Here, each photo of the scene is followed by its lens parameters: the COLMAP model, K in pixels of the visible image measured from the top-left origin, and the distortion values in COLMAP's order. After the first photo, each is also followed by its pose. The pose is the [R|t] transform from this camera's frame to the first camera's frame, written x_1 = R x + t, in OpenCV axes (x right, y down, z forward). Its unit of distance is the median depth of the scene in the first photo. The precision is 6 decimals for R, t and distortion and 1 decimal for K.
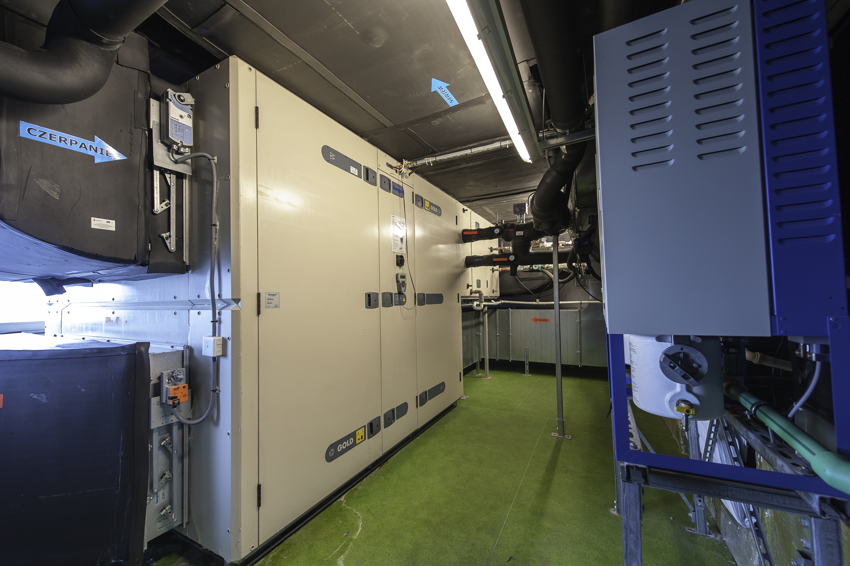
lens RADIAL K [[330.3, 0, 422.8], [0, 330.3, 285.2], [0, 0, 1]] dist [0.001718, 0.000032]
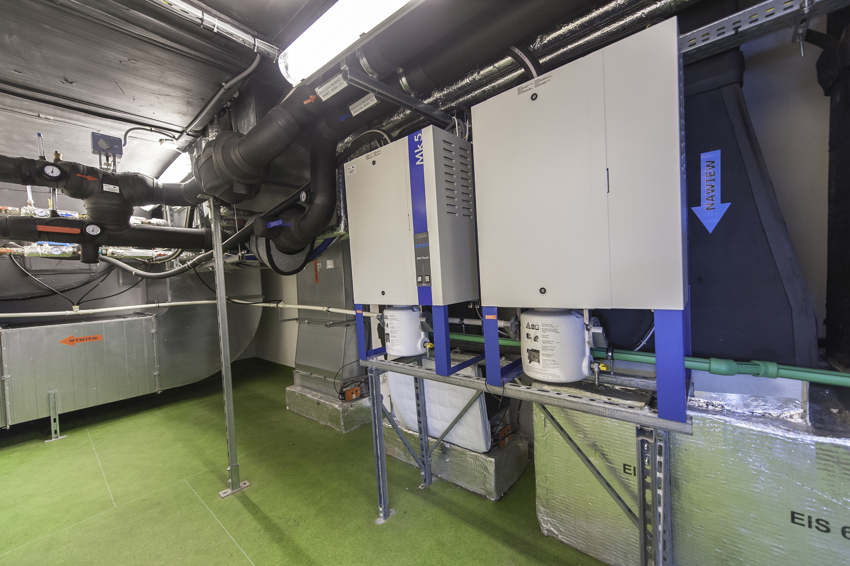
lens RADIAL K [[330.3, 0, 424.2], [0, 330.3, 285.4], [0, 0, 1]] dist [0.001718, 0.000032]
pose [[0.217305, -0.011798, 0.976032, -0.144544], [0.013626, 0.999866, 0.009052, 0.011515], [-0.976009, 0.011332, 0.217437, 0.341752]]
